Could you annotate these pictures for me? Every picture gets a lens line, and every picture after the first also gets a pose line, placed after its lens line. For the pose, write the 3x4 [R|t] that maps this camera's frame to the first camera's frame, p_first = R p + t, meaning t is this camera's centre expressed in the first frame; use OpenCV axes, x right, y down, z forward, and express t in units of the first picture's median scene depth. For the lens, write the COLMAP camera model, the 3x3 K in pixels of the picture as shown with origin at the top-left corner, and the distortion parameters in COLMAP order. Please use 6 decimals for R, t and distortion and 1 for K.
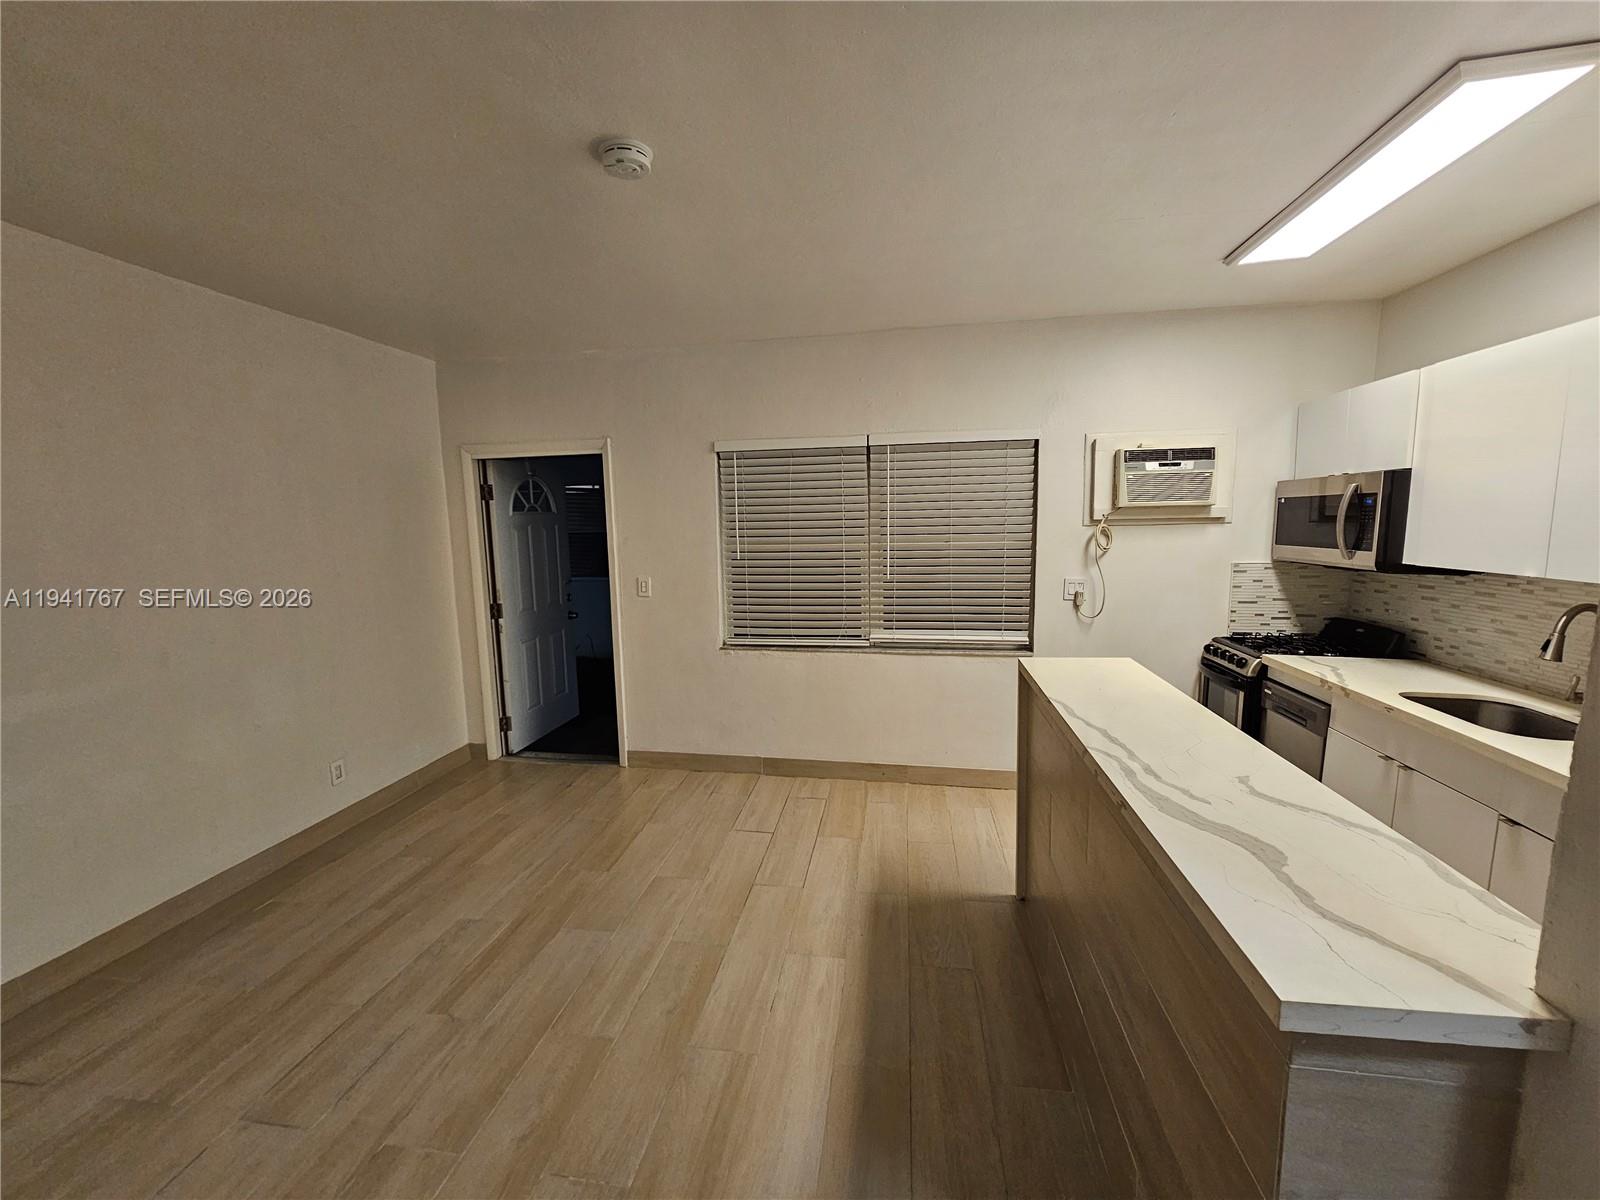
lens RADIAL K [[653.1, 0, 806.4], [0, 653.1, 604.7], [0, 0, 1]] dist [-0.001263, 0.000180]
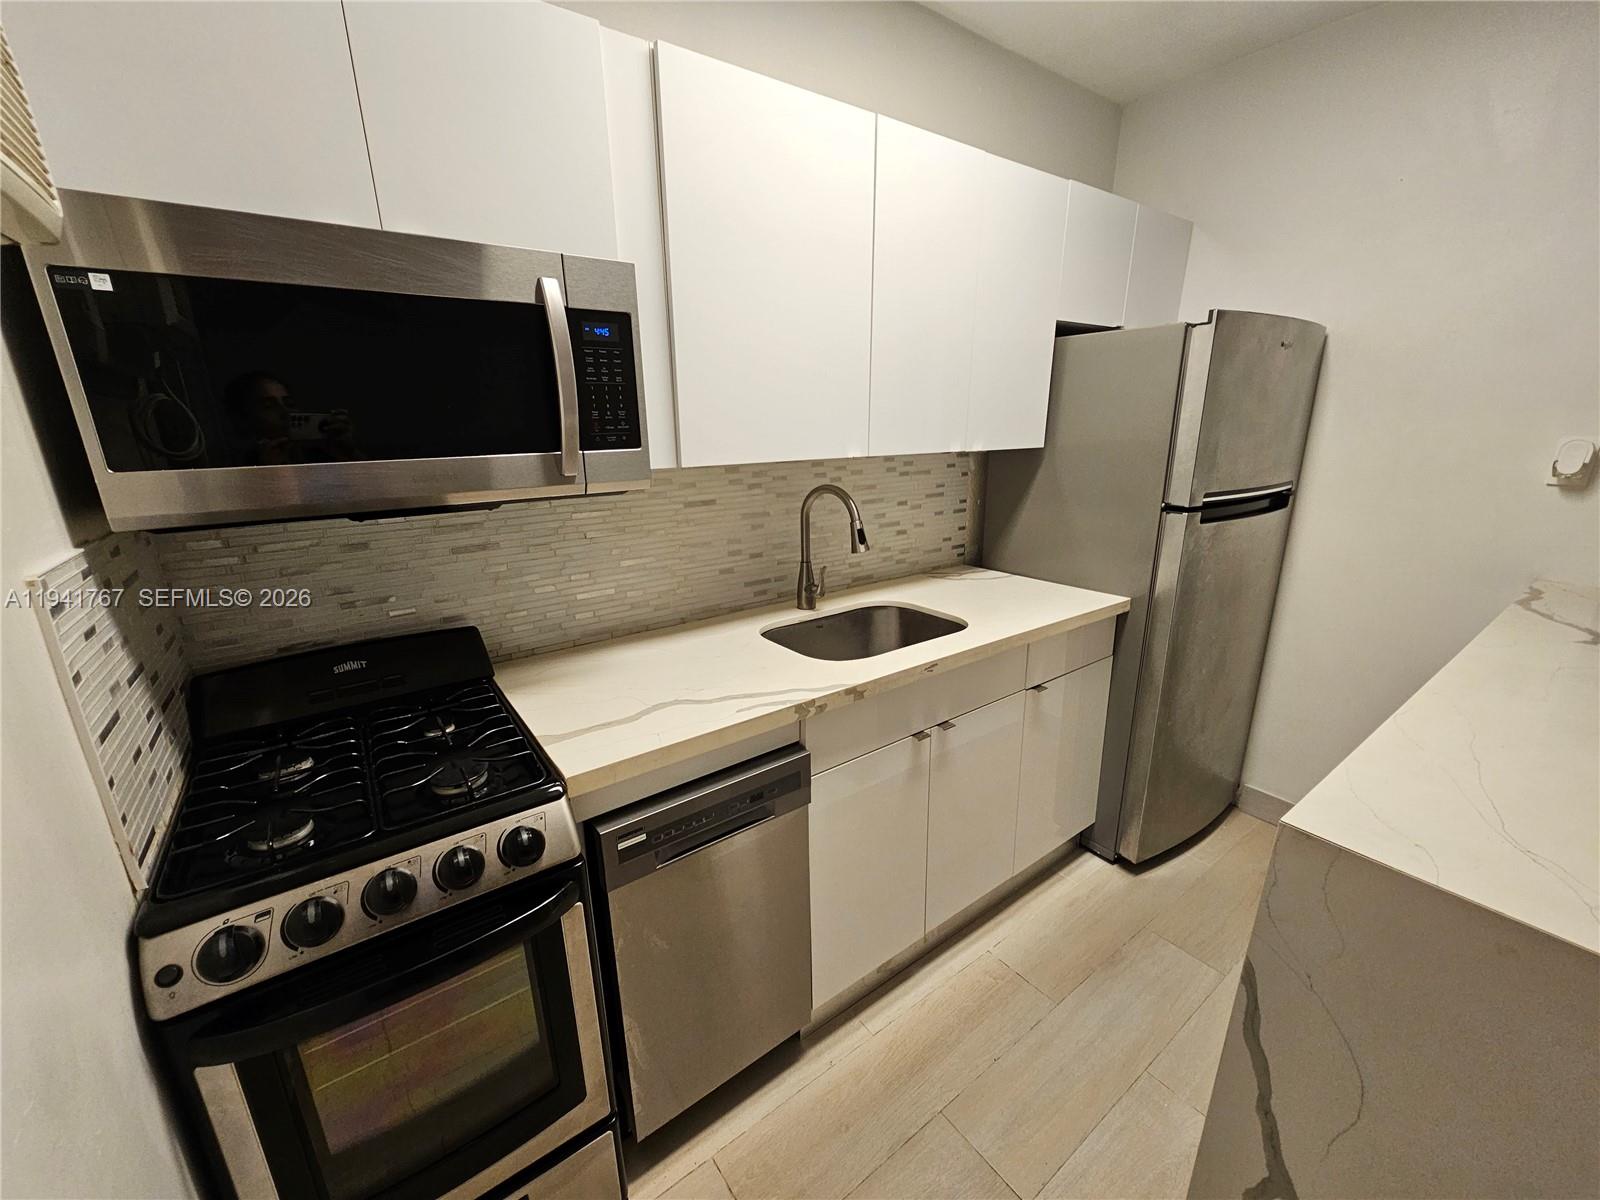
lens RADIAL K [[648.0, 0, 800.0], [0, 648.0, 600.0], [0, 0, 1]] dist [-0.001719, 0.000040]
pose [[-0.712102, -0.171247, 0.680870, 0.317183], [0.114078, 0.928686, 0.352887, -0.092042], [-0.692745, 0.328964, -0.641784, 0.878287]]
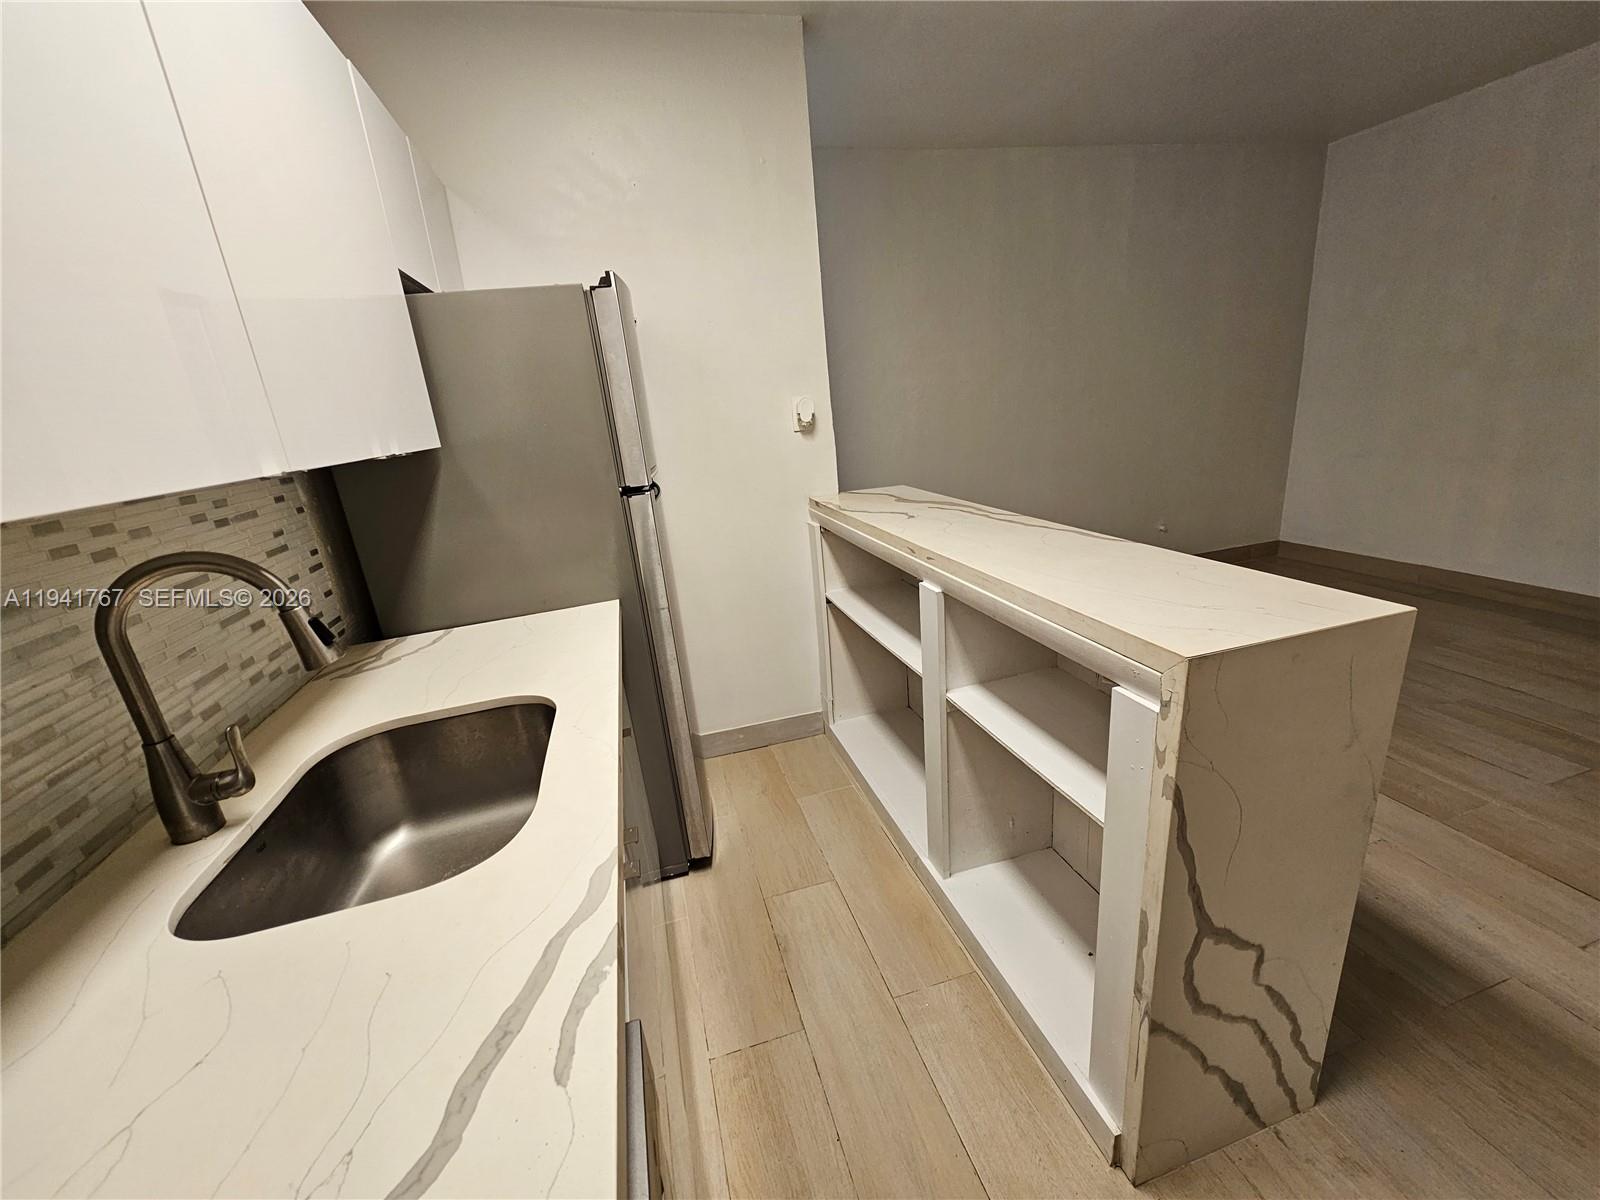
lens RADIAL K [[653.1, 0, 806.4], [0, 653.1, 604.7], [0, 0, 1]] dist [-0.001263, 0.000180]
pose [[-0.904489, 0.221299, -0.364590, 0.534915], [0.050781, 0.904647, 0.423125, -0.064962], [0.423463, 0.364198, -0.829481, 0.801400]]
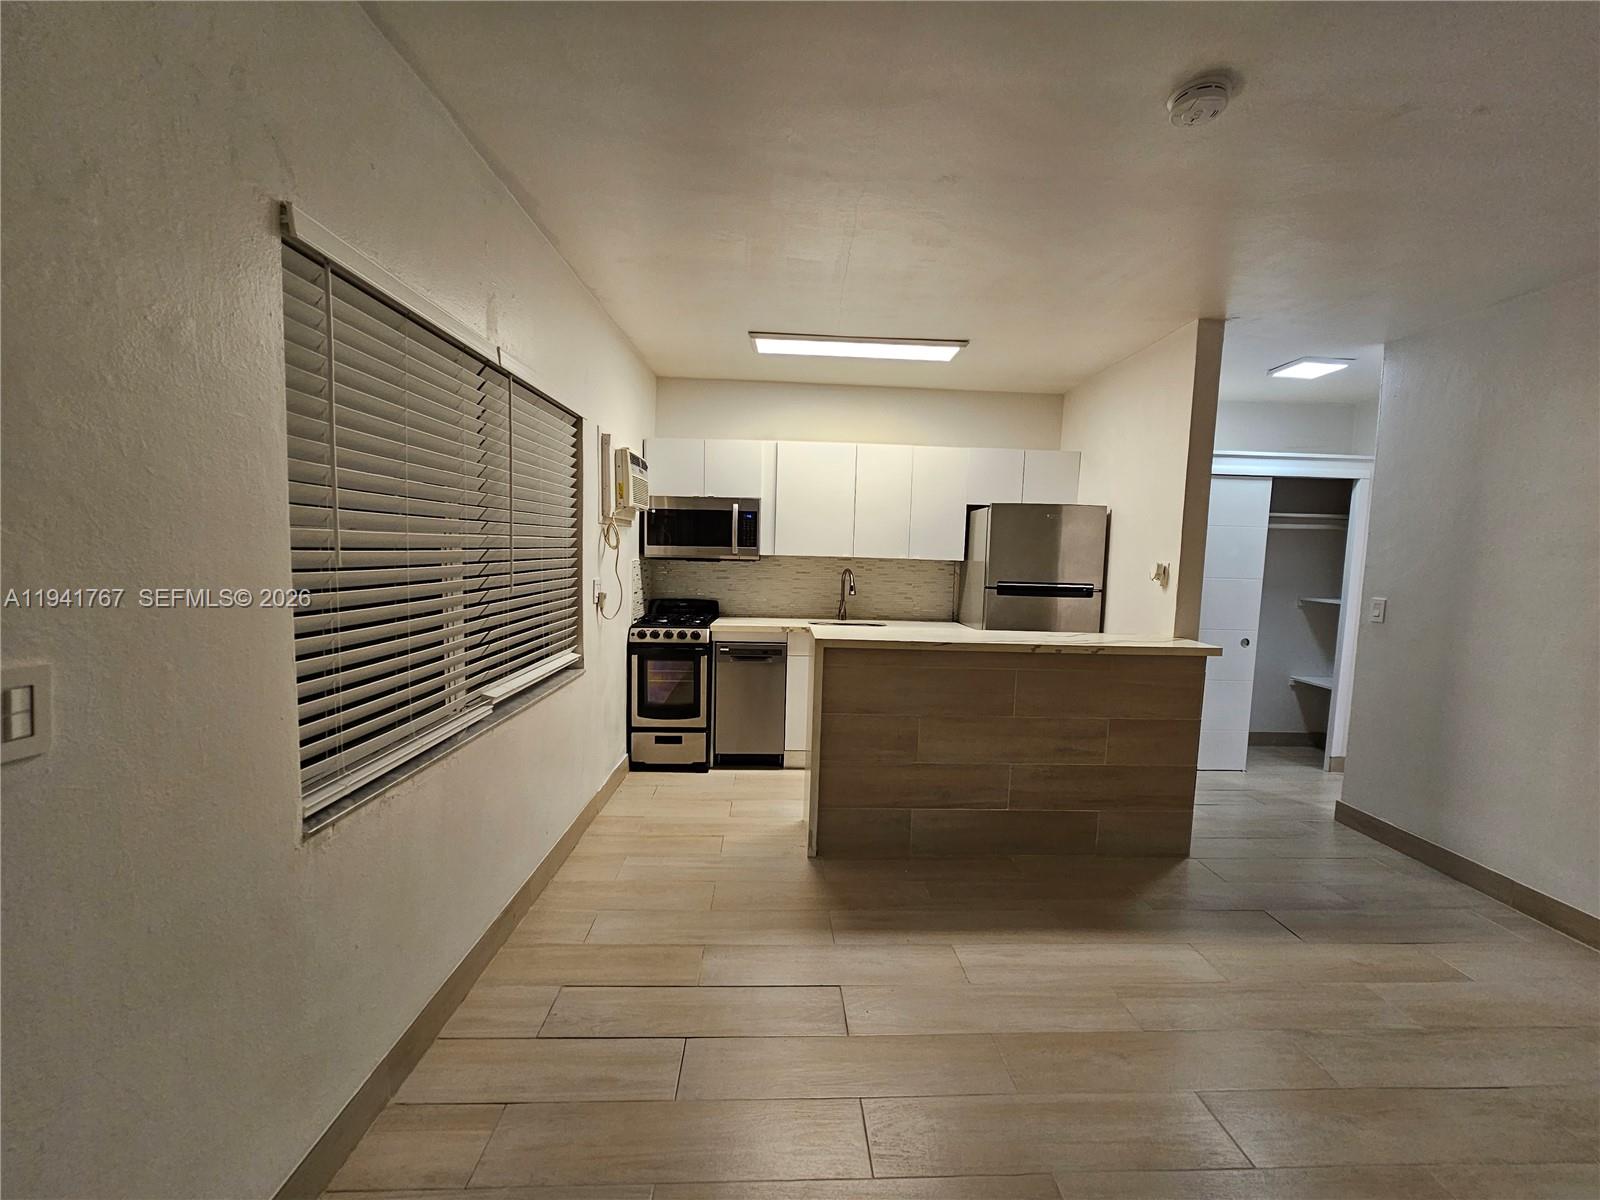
lens RADIAL K [[653.1, 0, 807.3], [0, 653.1, 602.6], [0, 0, 1]] dist [-0.002604, -0.000236]
pose [[-0.196831, -0.068244, 0.978059, -0.524181], [0.106603, 0.990171, 0.090543, -0.055779], [-0.974625, 0.122086, -0.187621, 0.839221]]
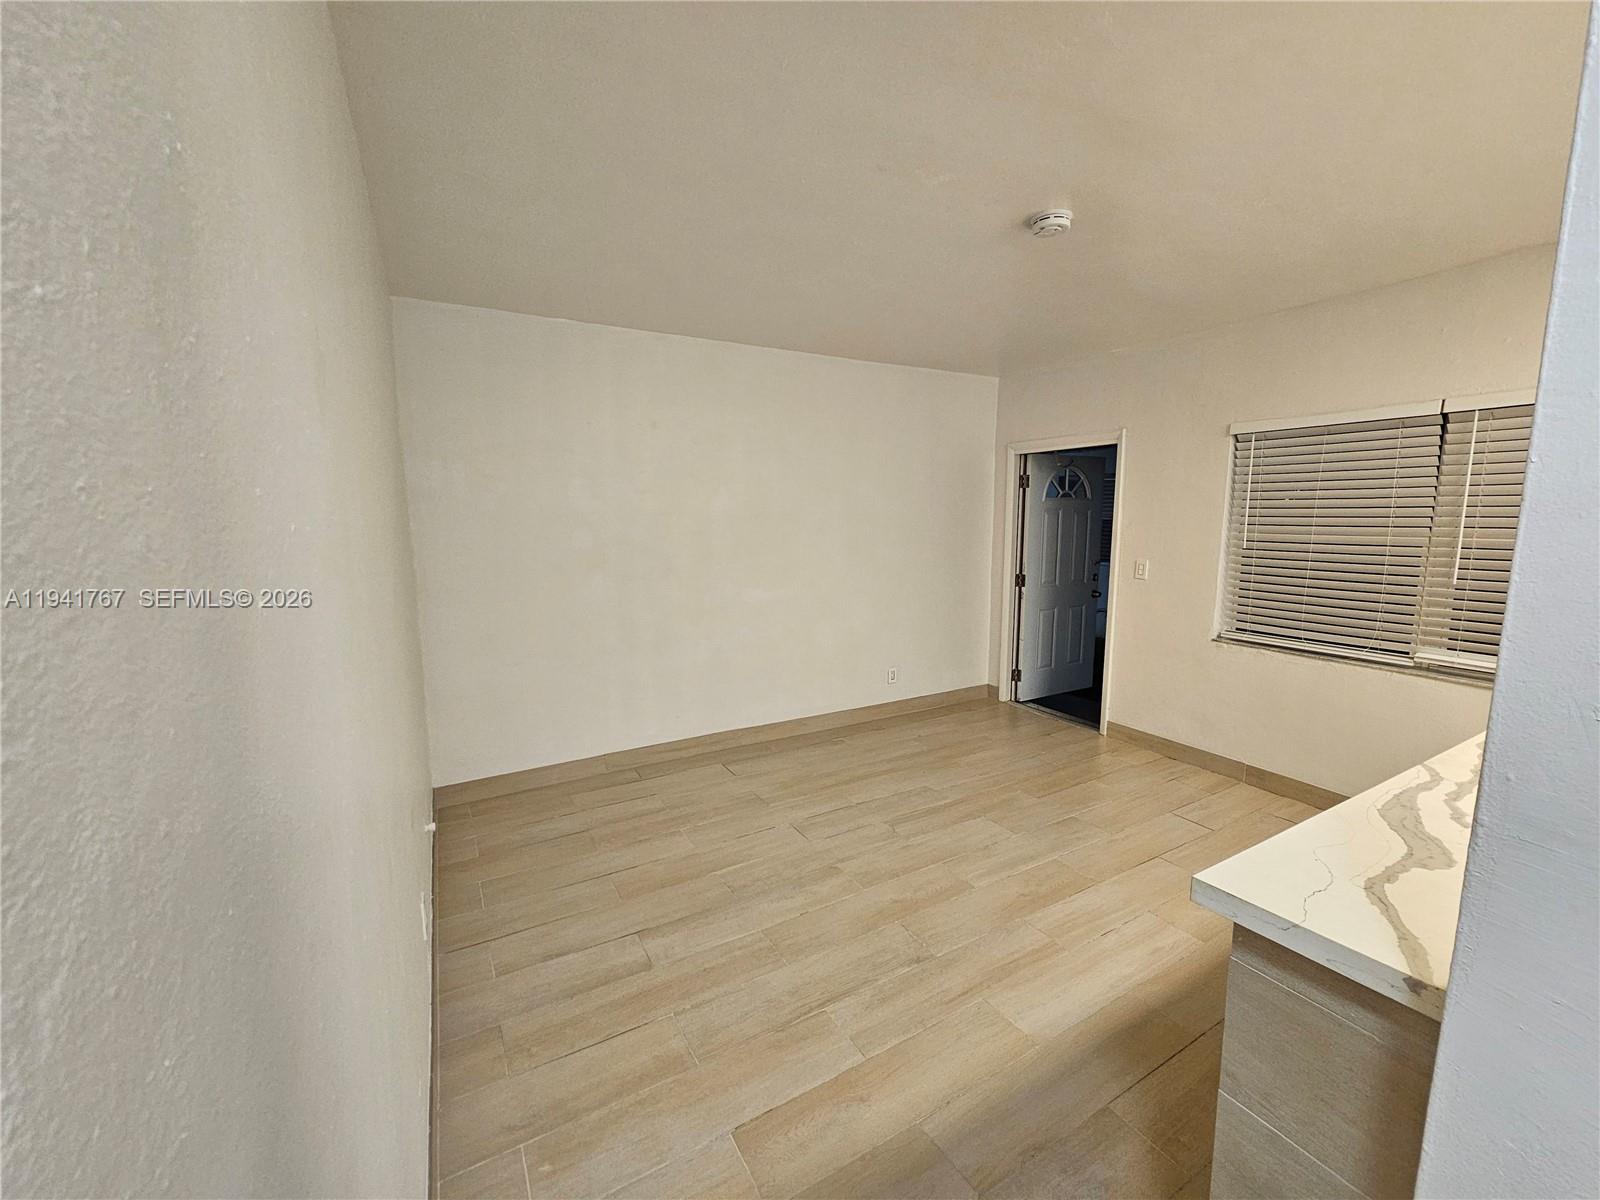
lens RADIAL K [[653.1, 0, 806.4], [0, 653.1, 604.7], [0, 0, 1]] dist [-0.001263, 0.000180]
pose [[0.629285, 0.125429, -0.766986, 0.235501], [-0.112756, 0.991183, 0.069581, 0.017096], [0.768951, 0.042696, 0.637880, -0.080636]]
